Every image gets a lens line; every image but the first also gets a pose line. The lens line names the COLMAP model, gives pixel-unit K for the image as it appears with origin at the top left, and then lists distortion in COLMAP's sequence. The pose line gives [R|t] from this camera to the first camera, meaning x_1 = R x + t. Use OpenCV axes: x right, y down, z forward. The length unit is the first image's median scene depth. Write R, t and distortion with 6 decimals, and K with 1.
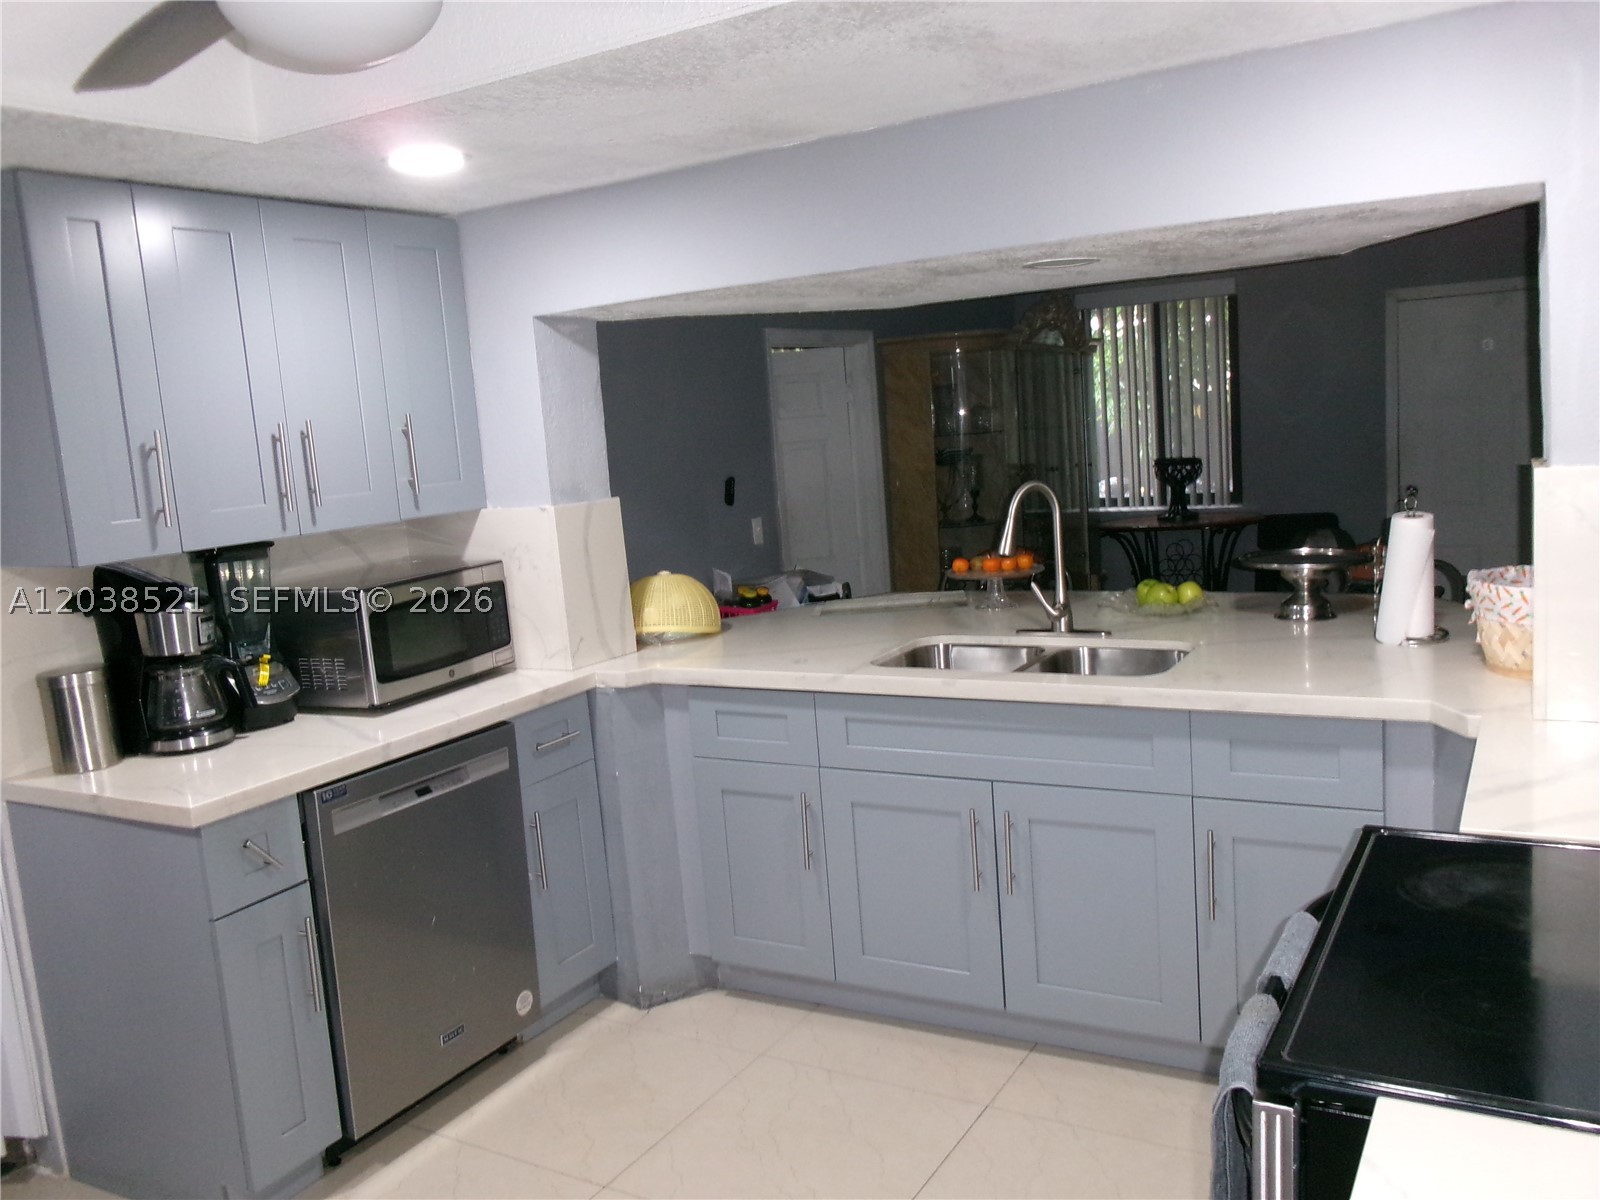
lens RADIAL K [[1351.8, 0, 800.0], [0, 1351.8, 600.0], [0, 0, 1]] dist [-0.003763, -0.002210]
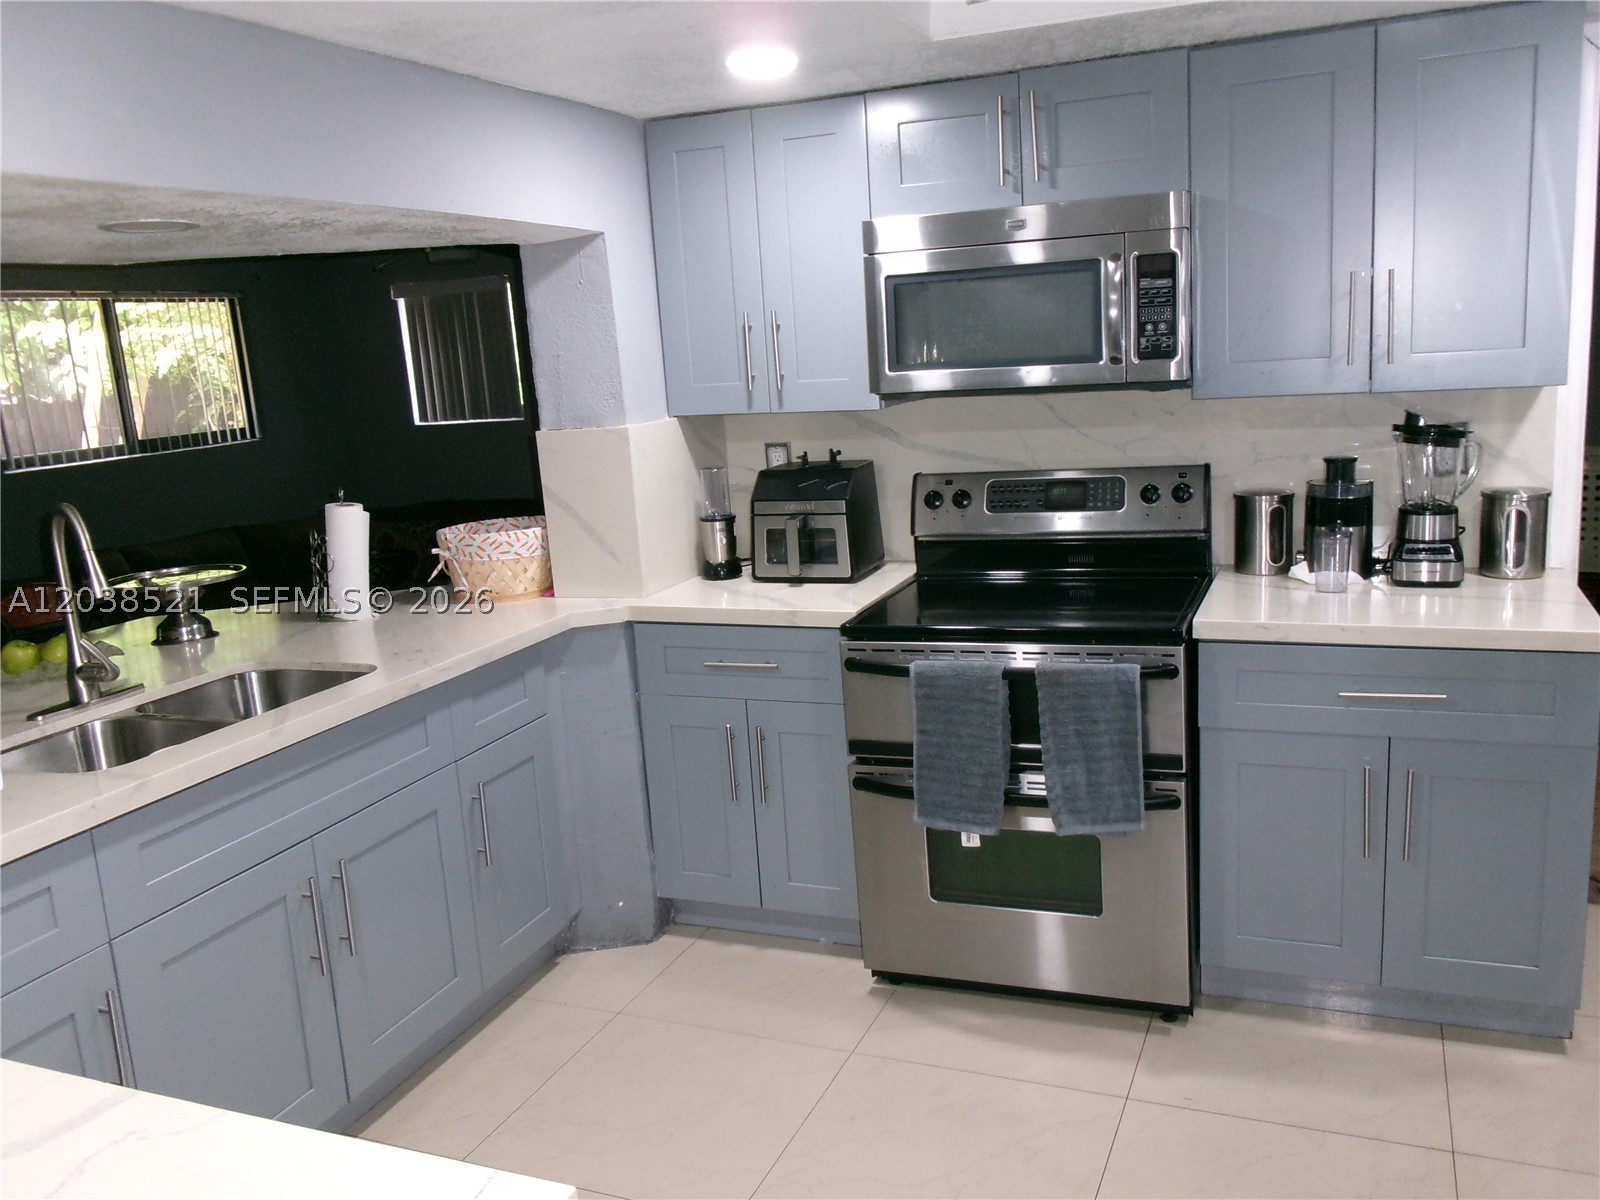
lens RADIAL K [[1351.8, 0, 800.0], [0, 1351.8, 600.0], [0, 0, 1]] dist [-0.003763, -0.002210]
pose [[-0.113973, -0.126399, 0.985410, -0.783273], [0.212749, 0.965759, 0.148484, -0.077743], [-0.970437, 0.226568, -0.083179, 0.785728]]
